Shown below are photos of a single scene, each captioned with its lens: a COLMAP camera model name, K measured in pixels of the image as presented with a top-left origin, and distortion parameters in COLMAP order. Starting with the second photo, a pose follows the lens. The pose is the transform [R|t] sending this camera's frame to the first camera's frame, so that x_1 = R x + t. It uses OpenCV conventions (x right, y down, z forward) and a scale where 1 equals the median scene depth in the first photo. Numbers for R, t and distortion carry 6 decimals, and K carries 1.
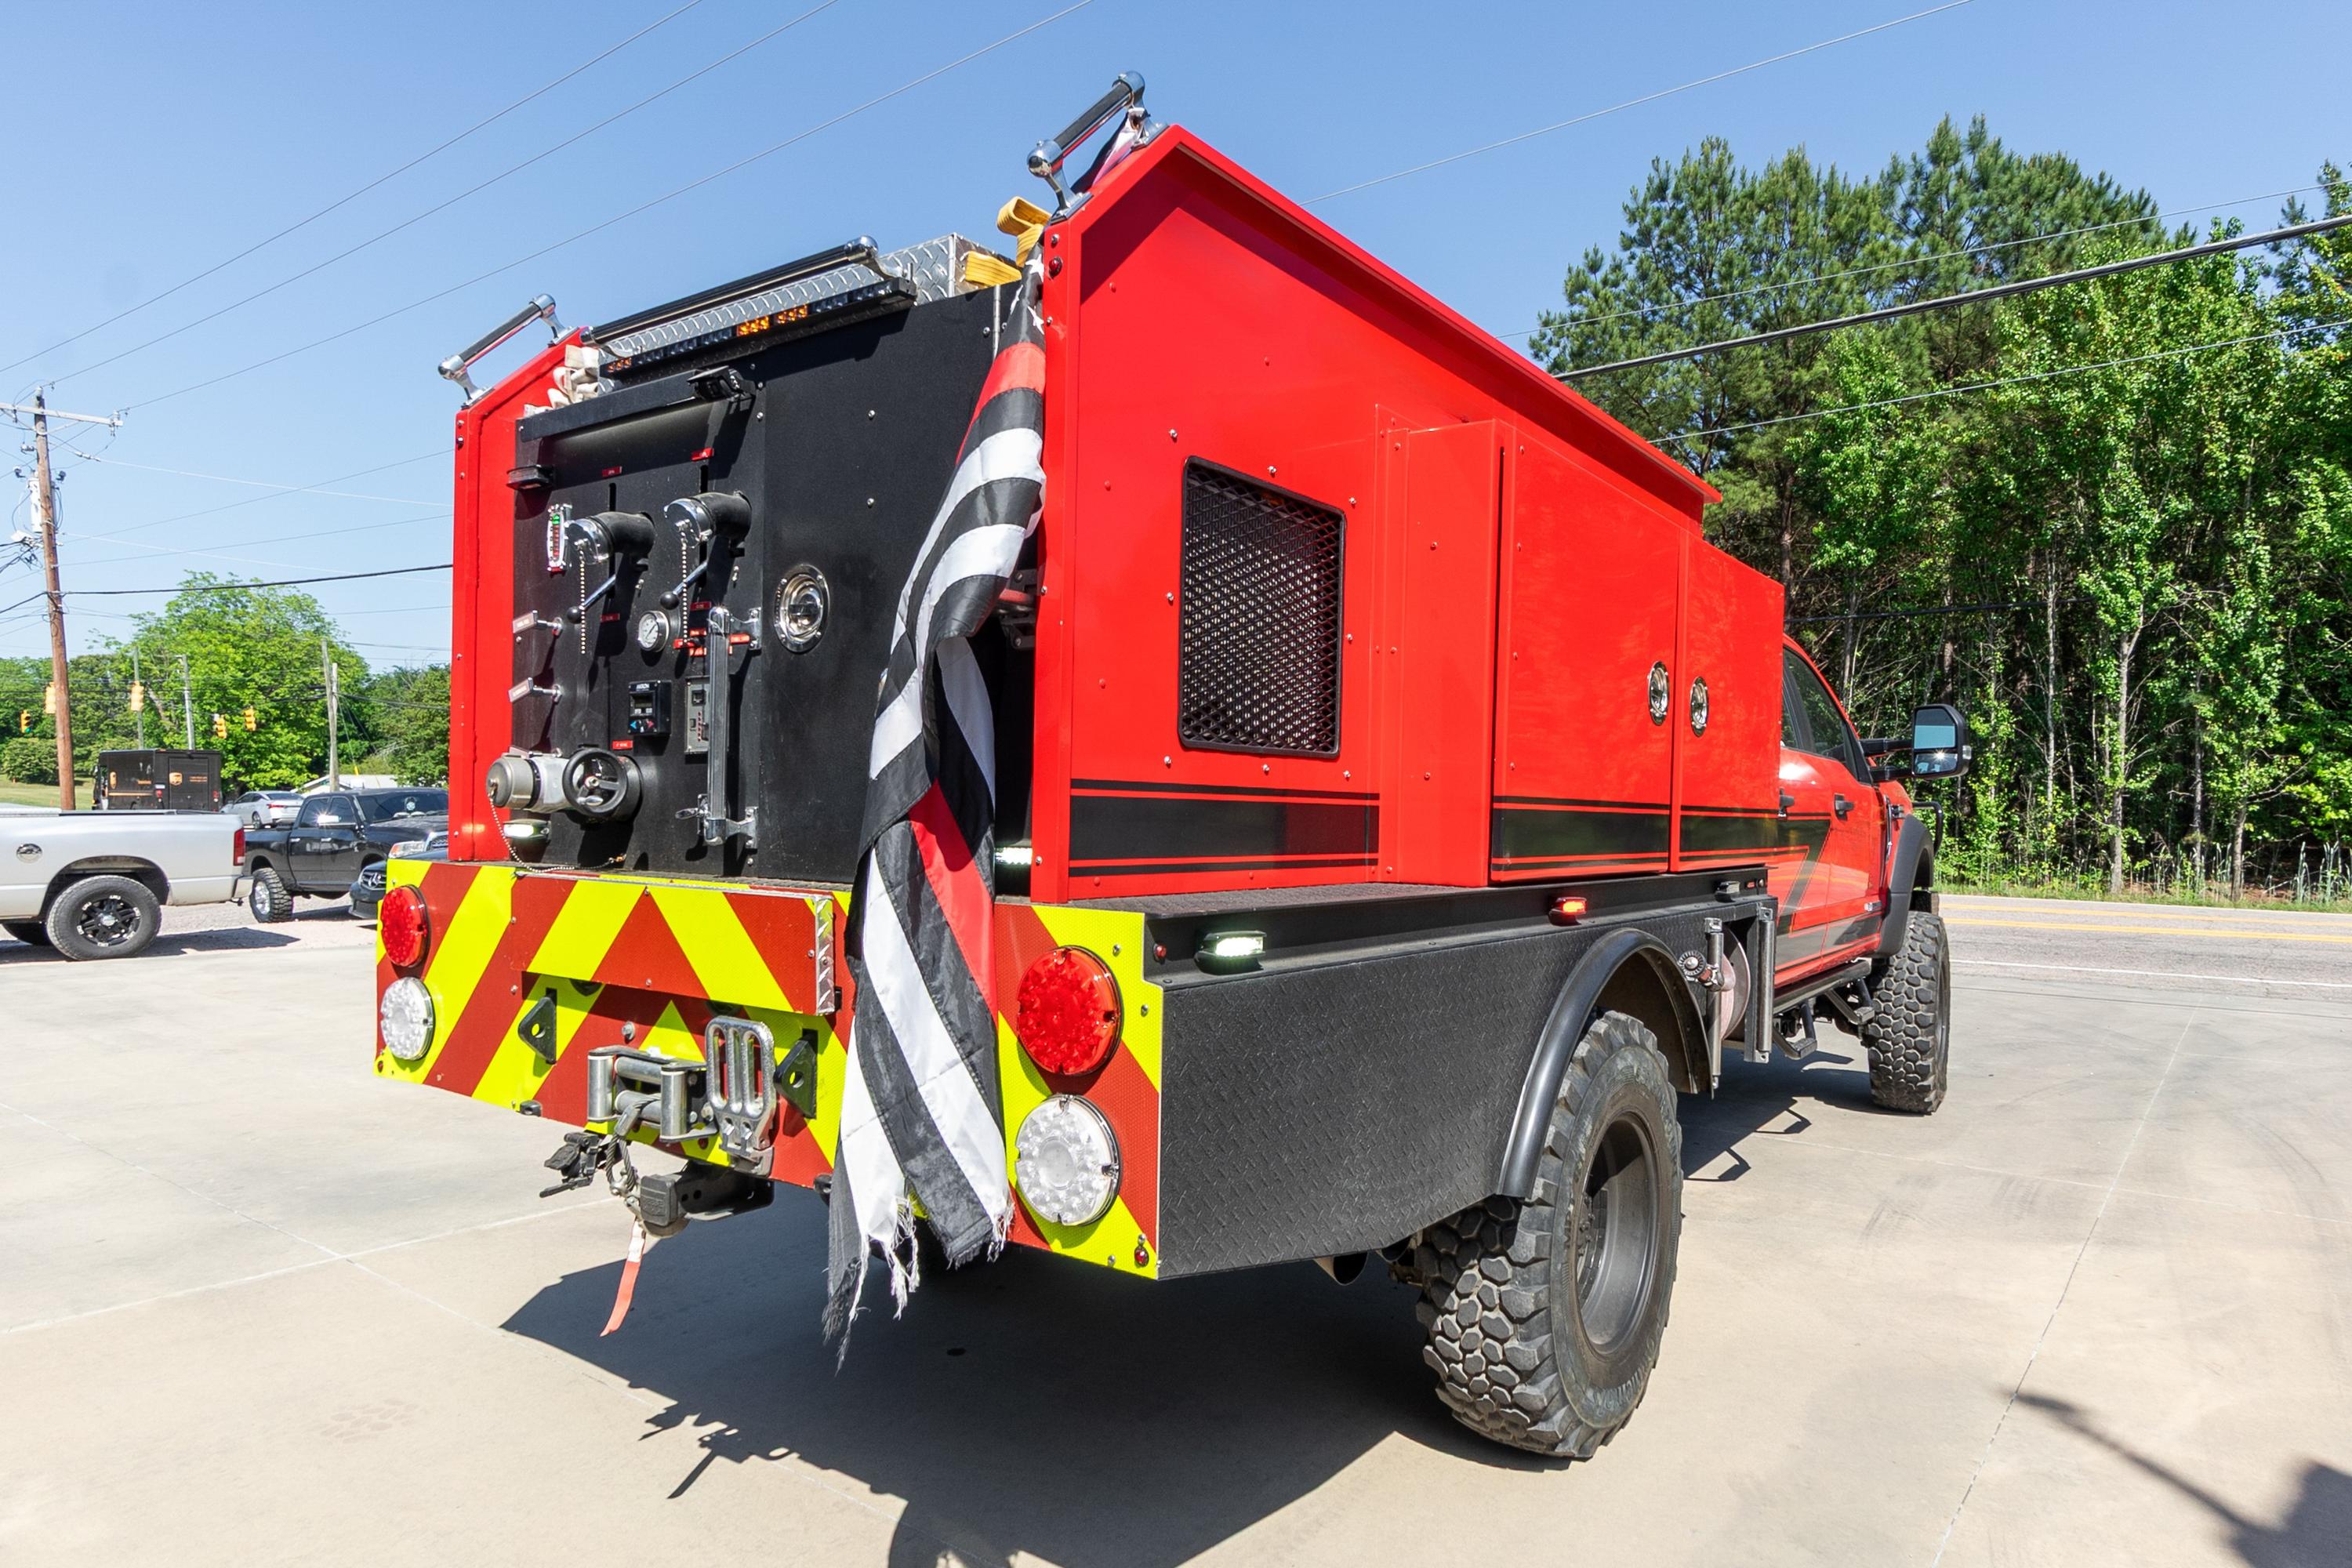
lens RADIAL K [[1334.9, 0, 1250.2], [0, 1334.9, 804.3], [0, 0, 1]] dist [0.004760, 0.000233]
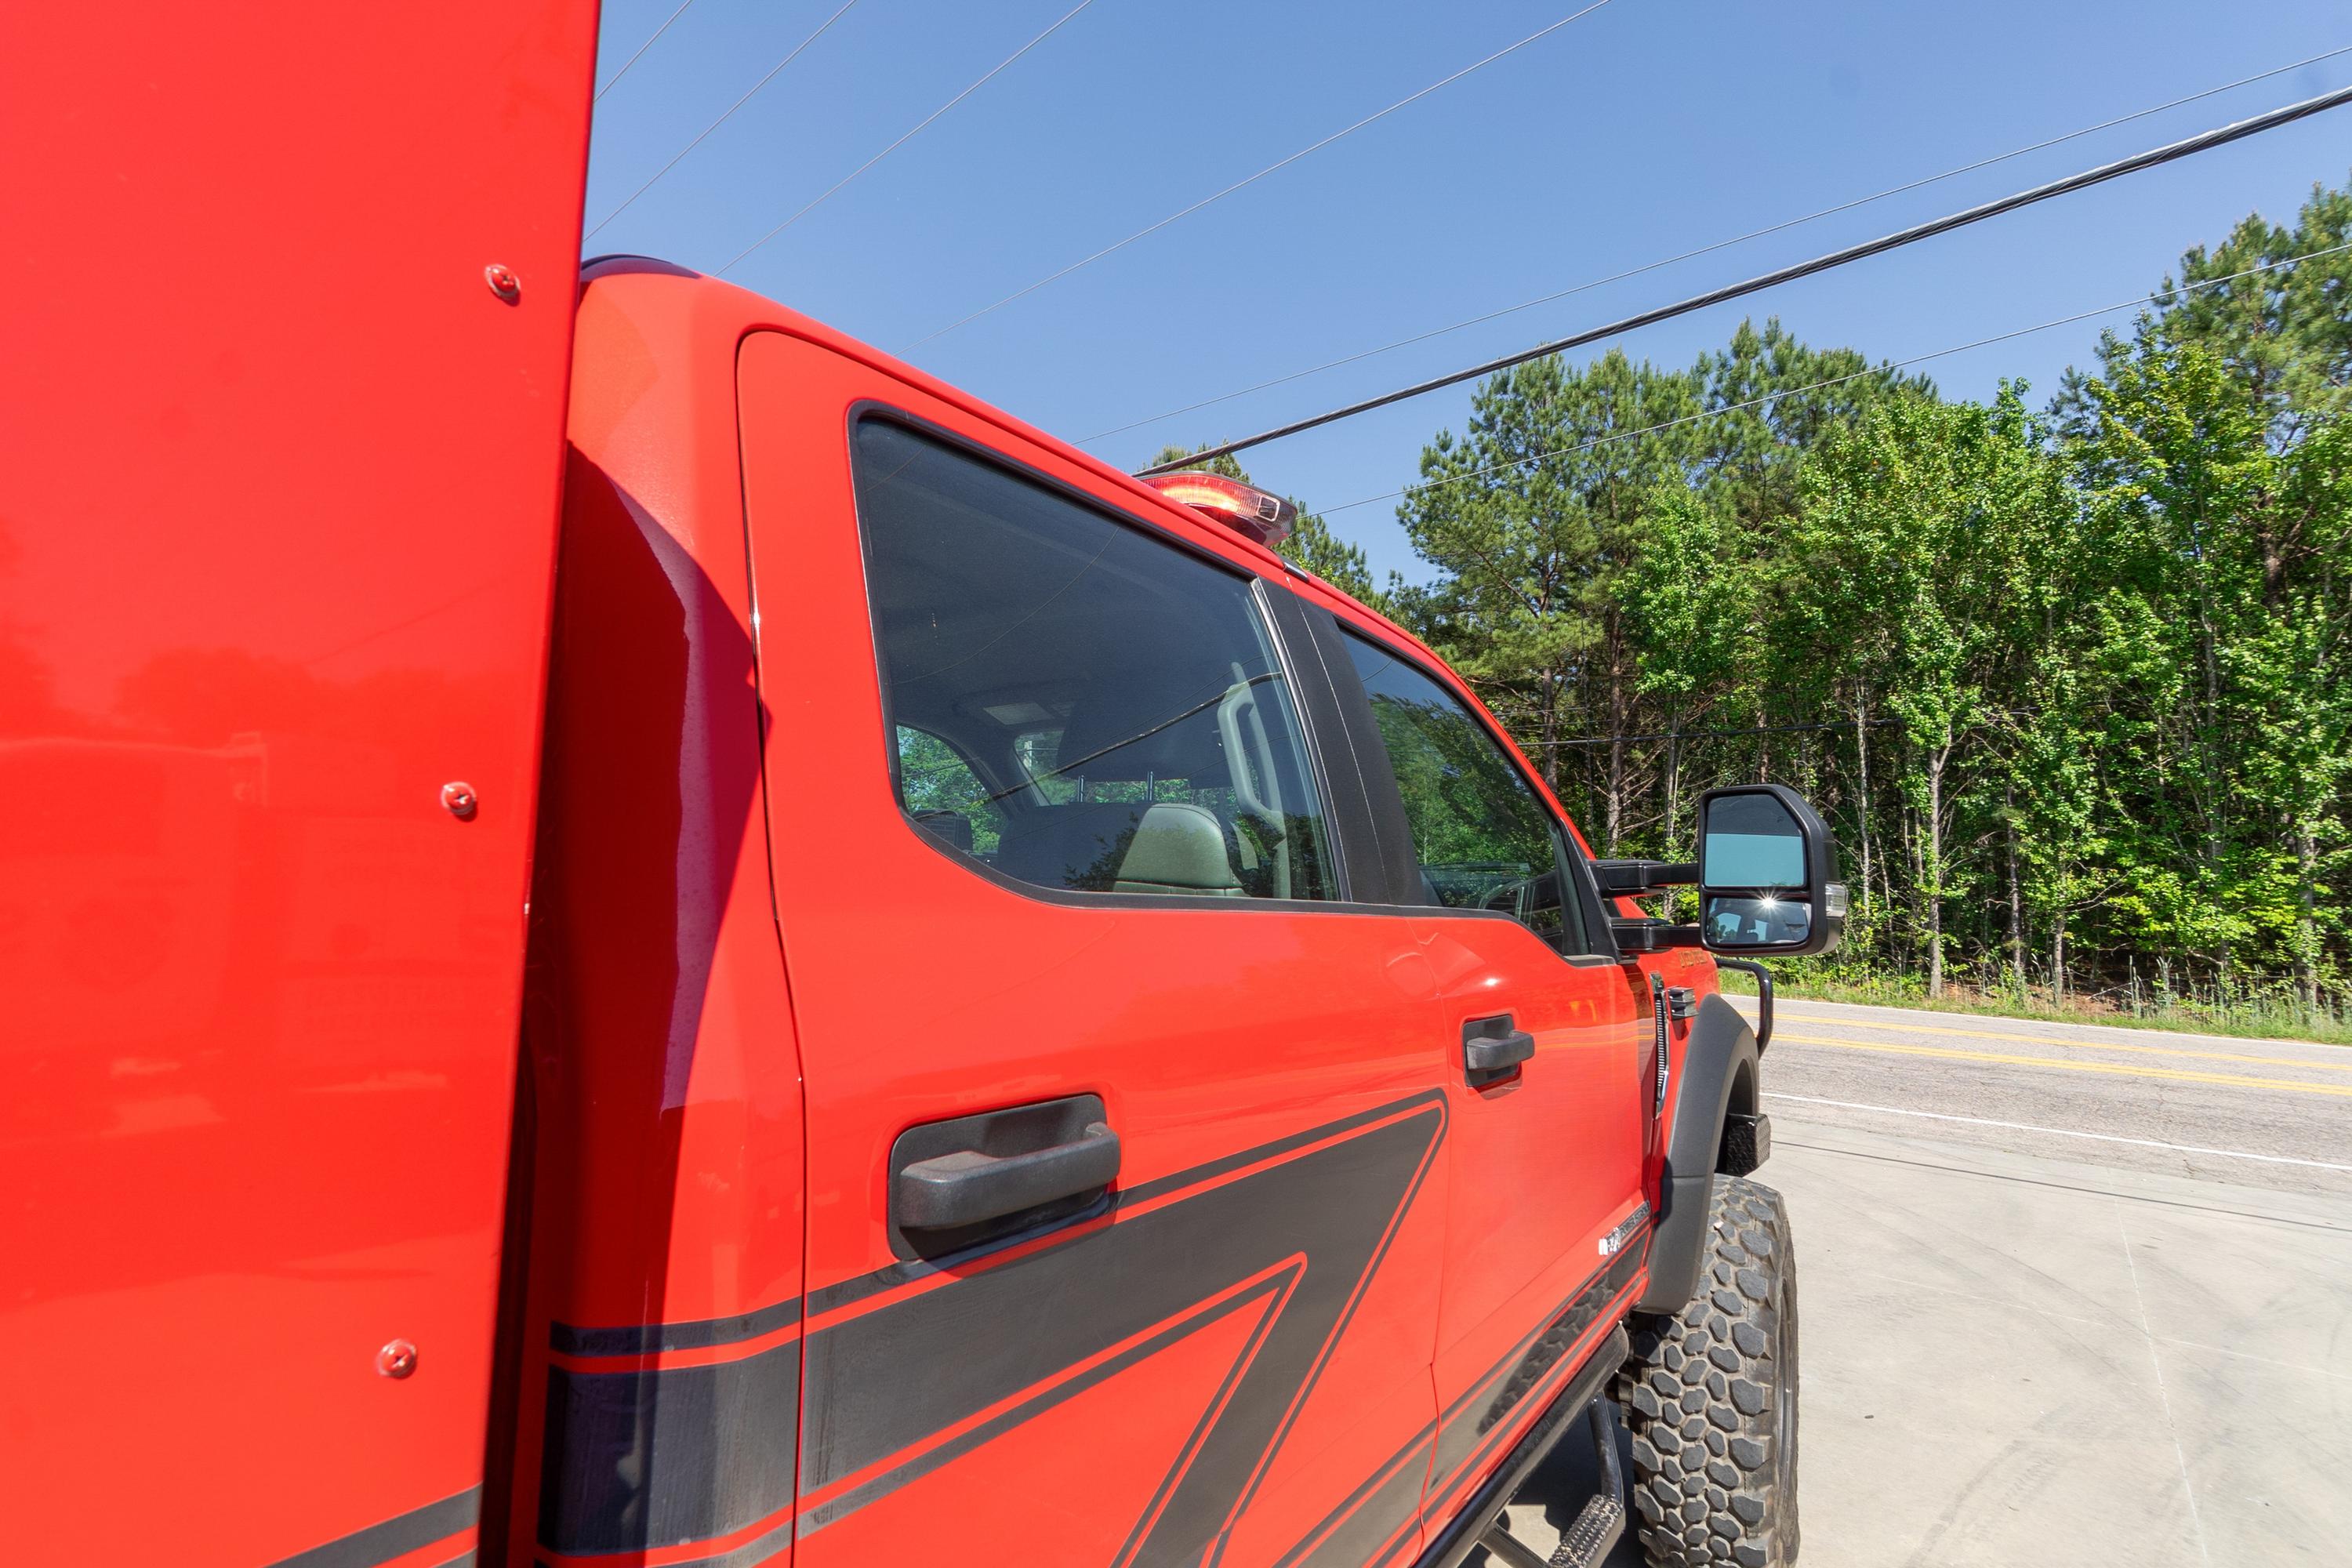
lens RADIAL K [[1010.9, 0, 1131.6], [0, 1010.9, 794.6], [0, 0, 1]] dist [-0.006099, 0.000474]
pose [[0.996655, 0.013884, -0.080531, 0.073422], [-0.020927, 0.995963, -0.087289, -0.008492], [0.078994, 0.088682, 0.992923, 0.143162]]
